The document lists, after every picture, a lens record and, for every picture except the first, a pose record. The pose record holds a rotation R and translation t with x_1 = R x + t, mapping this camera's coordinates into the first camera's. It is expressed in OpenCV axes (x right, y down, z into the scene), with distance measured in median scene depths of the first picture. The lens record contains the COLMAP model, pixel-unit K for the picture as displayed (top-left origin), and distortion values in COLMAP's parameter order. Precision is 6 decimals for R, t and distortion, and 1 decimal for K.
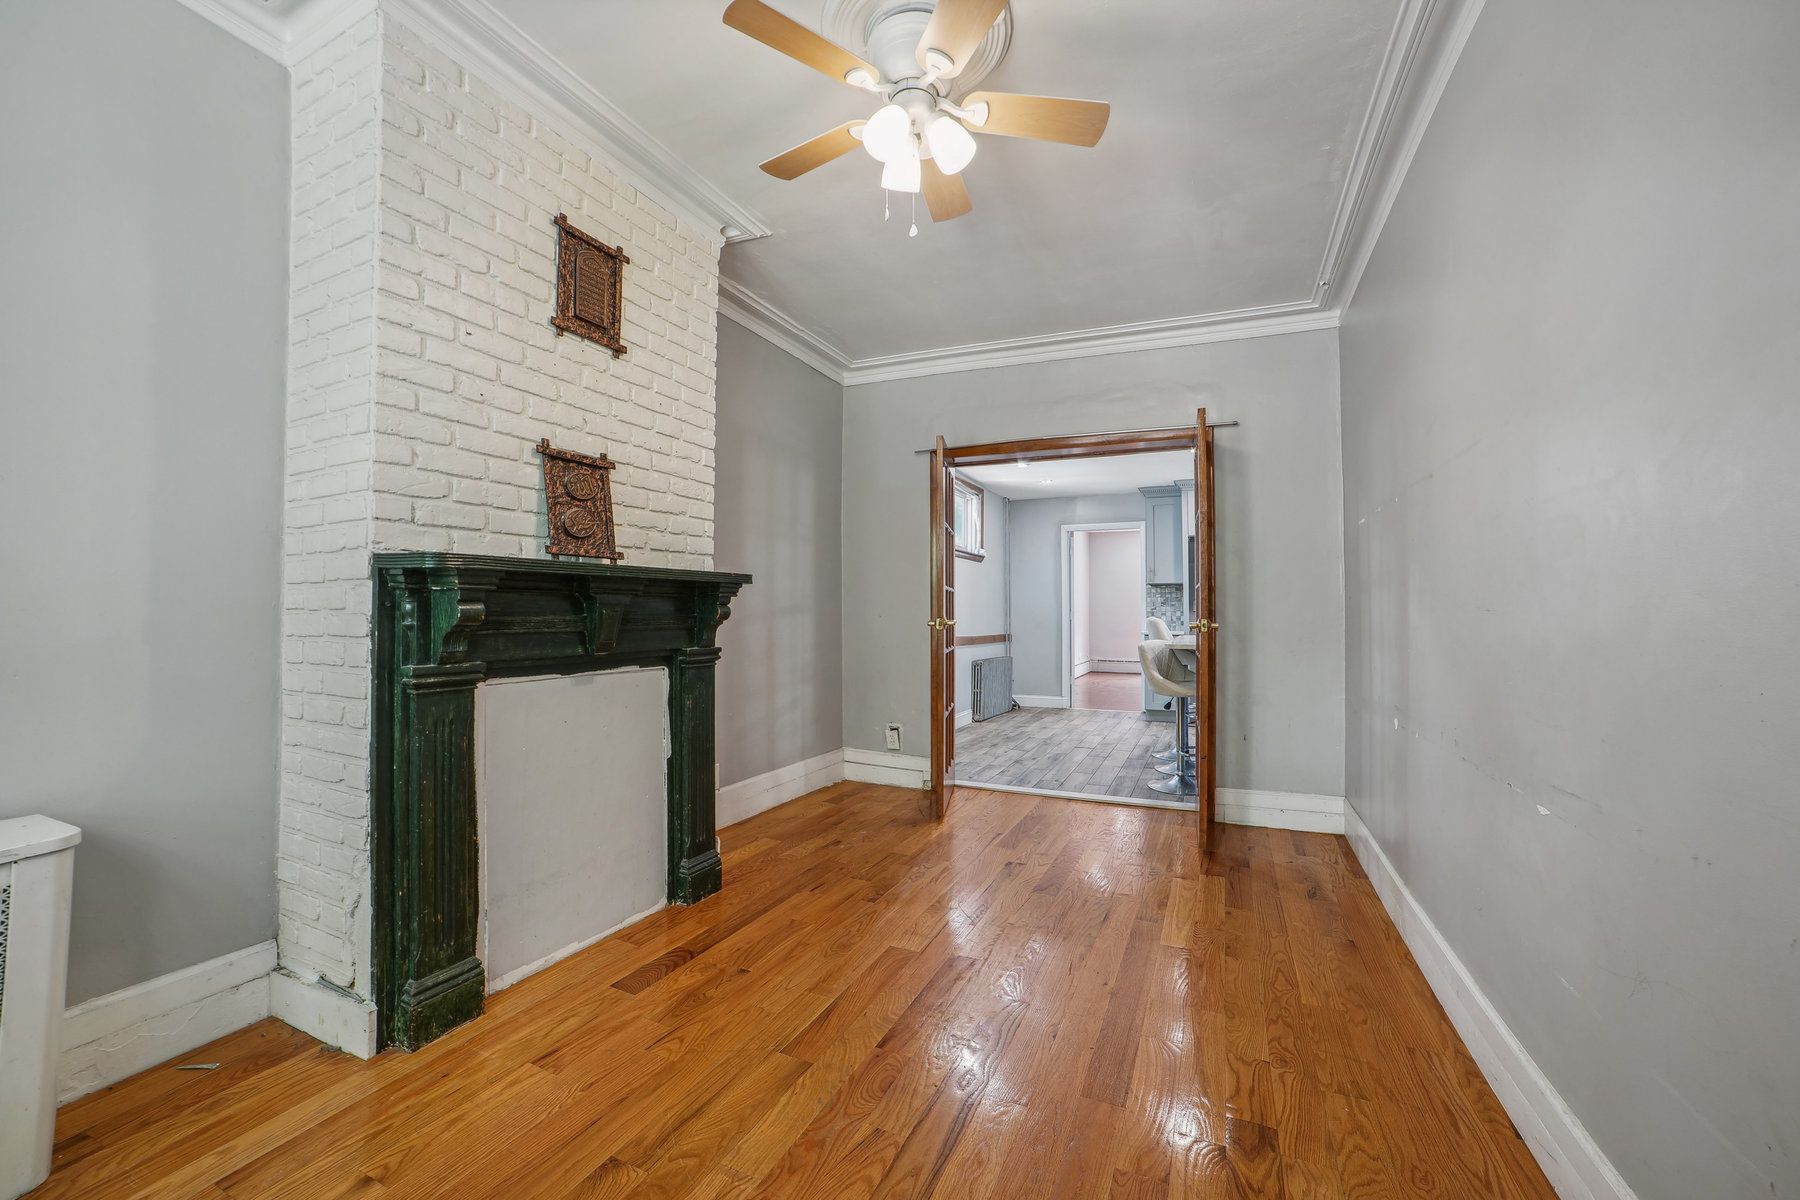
lens RADIAL K [[703.5, 0, 890.3], [0, 703.5, 604.0], [0, 0, 1]] dist [-0.008761, 0.001064]
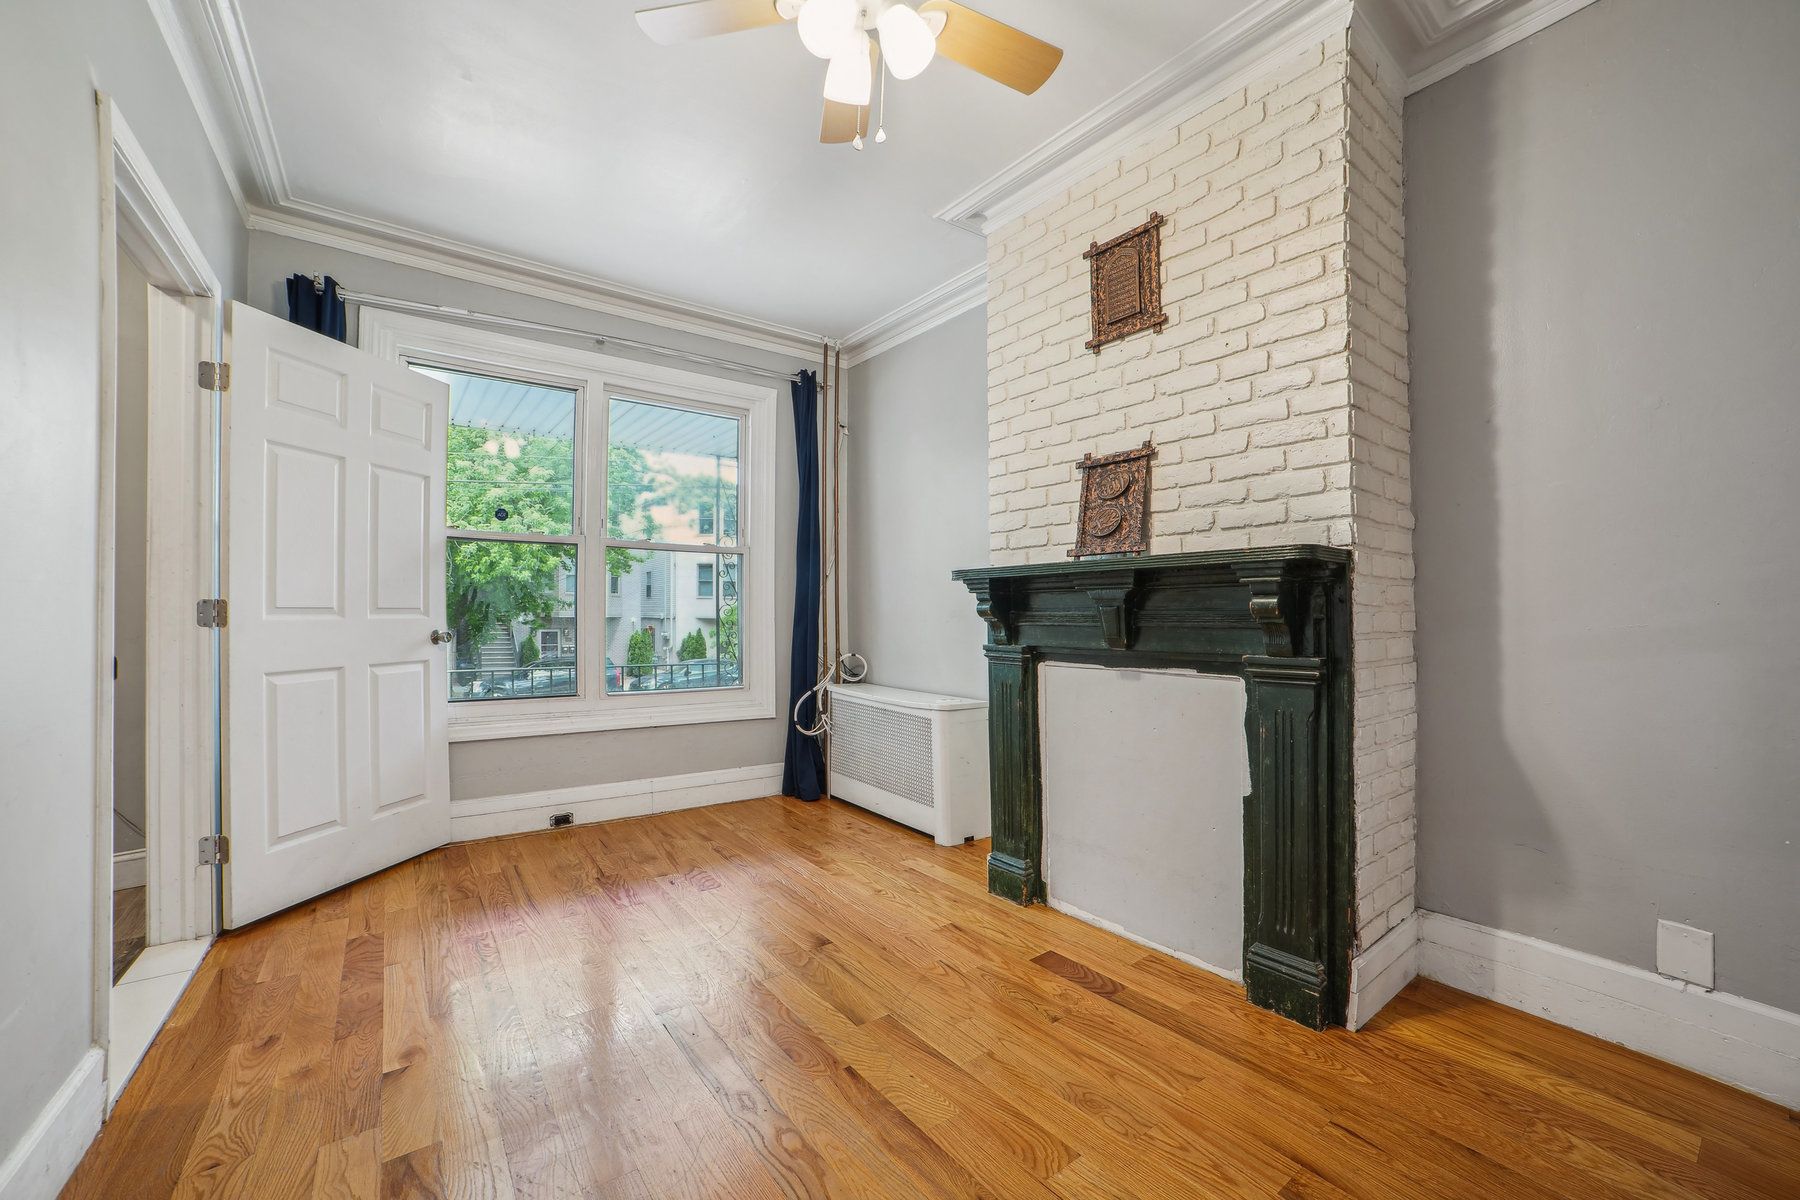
lens RADIAL K [[703.5, 0, 885.6], [0, 703.5, 606.4], [0, 0, 1]] dist [-0.008761, 0.001064]
pose [[-0.431929, -0.004896, -0.901894, 0.630604], [0.013728, 0.999834, -0.012003, 0.017912], [0.901803, -0.017566, -0.431790, 1.129339]]
